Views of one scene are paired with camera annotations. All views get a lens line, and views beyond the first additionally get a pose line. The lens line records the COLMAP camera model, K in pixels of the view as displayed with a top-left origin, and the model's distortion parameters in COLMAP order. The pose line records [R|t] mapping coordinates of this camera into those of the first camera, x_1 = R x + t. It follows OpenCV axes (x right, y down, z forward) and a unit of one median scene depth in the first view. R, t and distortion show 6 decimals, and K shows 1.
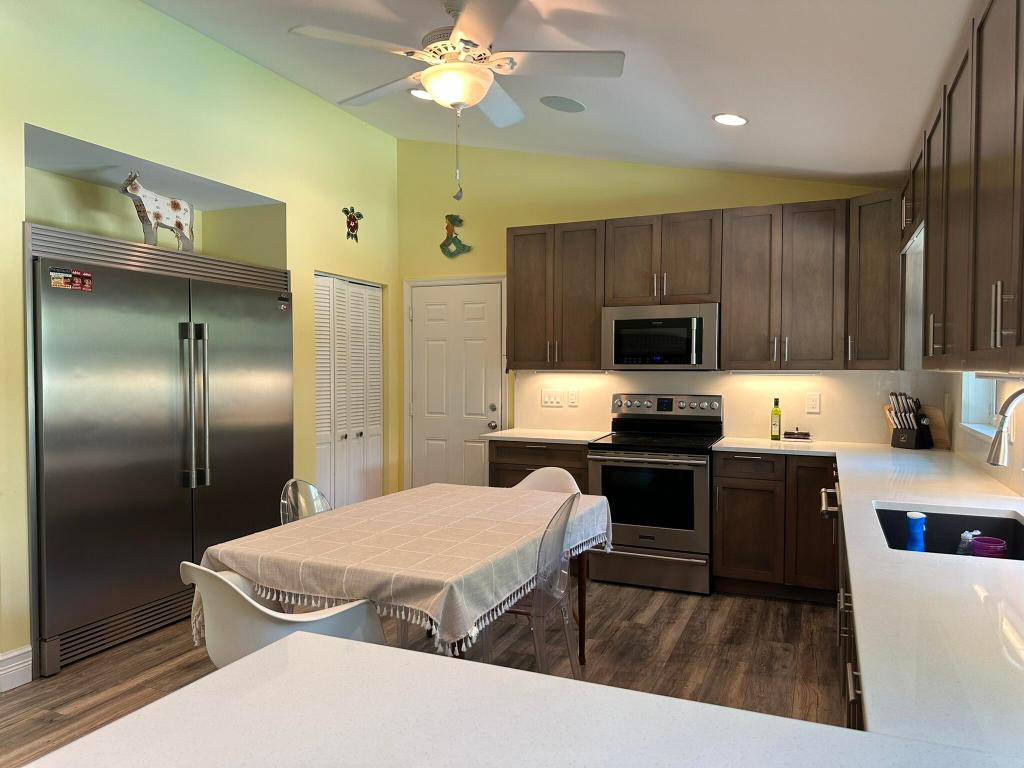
lens RADIAL K [[707.5, 0, 513.5], [0, 707.5, 384.4], [0, 0, 1]] dist [0.025719, -0.017157]
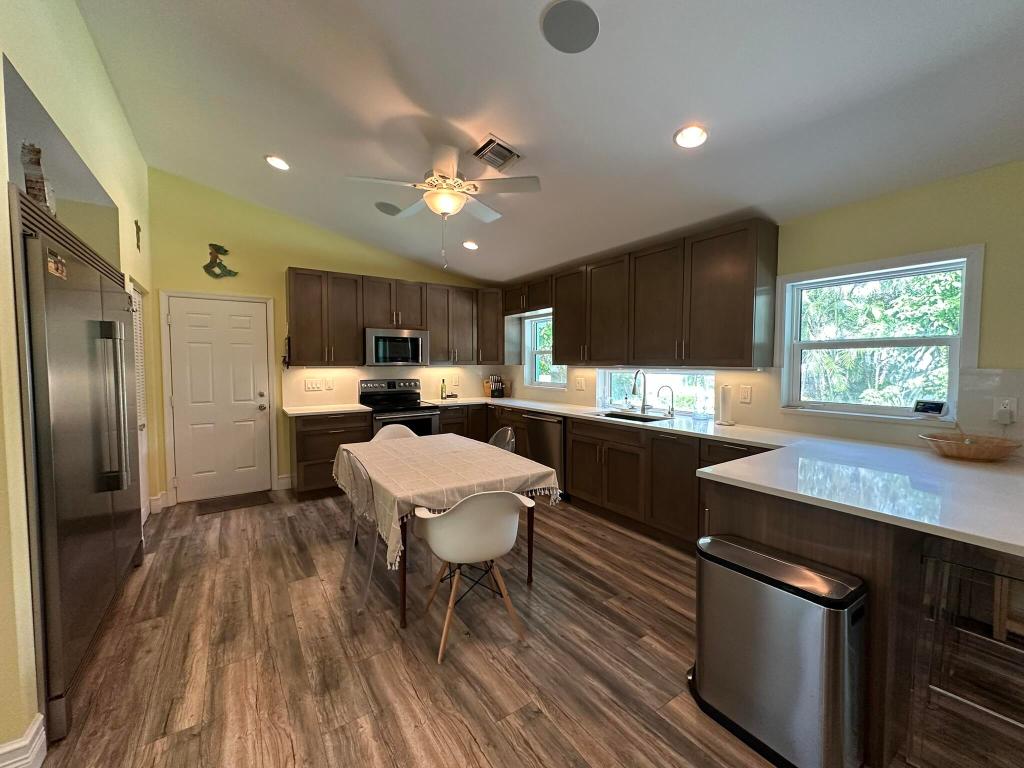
lens RADIAL K [[405.8, 0, 507.6], [0, 405.8, 381.9], [0, 0, 1]] dist [-0.001029, 0.000129]
pose [[0.548877, -0.042151, 0.834840, -0.463209], [0.022648, 0.999111, 0.035555, -0.009084], [-0.835596, -0.000608, 0.549344, 0.186623]]
